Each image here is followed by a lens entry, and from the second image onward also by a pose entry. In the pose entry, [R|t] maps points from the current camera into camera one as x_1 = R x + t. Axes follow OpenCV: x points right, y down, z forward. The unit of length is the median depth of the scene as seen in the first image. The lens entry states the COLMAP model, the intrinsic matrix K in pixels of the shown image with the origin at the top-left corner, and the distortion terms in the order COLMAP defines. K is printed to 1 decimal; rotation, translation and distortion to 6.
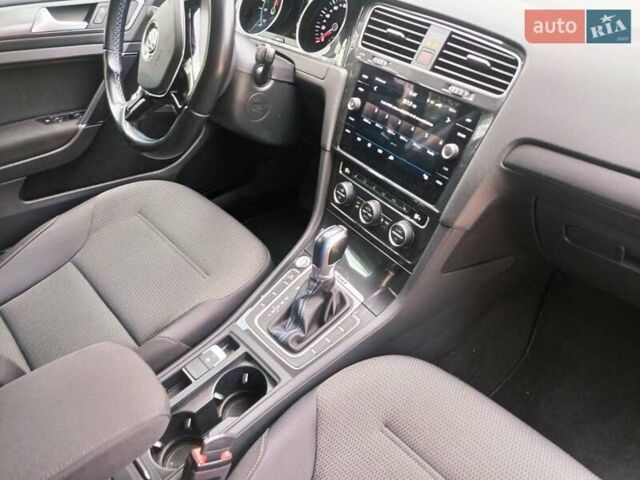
lens RADIAL K [[476.4, 0, 323.4], [0, 476.4, 238.8], [0, 0, 1]] dist [0.023747, -0.011269]
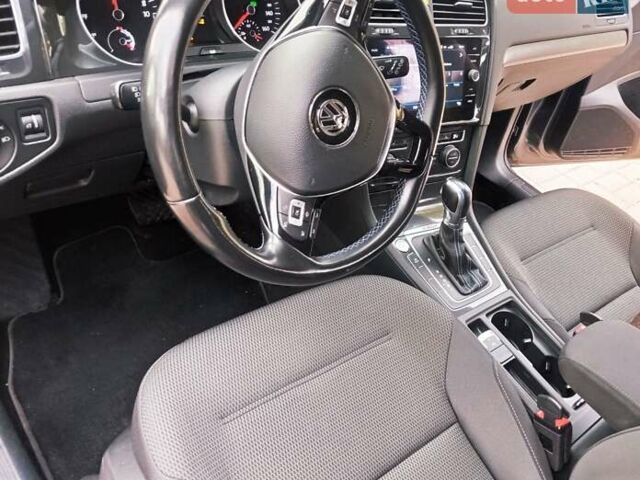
lens RADIAL K [[476.4, 0, 323.6], [0, 476.4, 242.5], [0, 0, 1]] dist [0.023747, -0.011269]
pose [[0.113957, -0.604165, 0.788669, -0.992149], [0.471027, 0.731803, 0.492543, -0.613891], [-0.874727, 0.315356, 0.367972, 0.891663]]
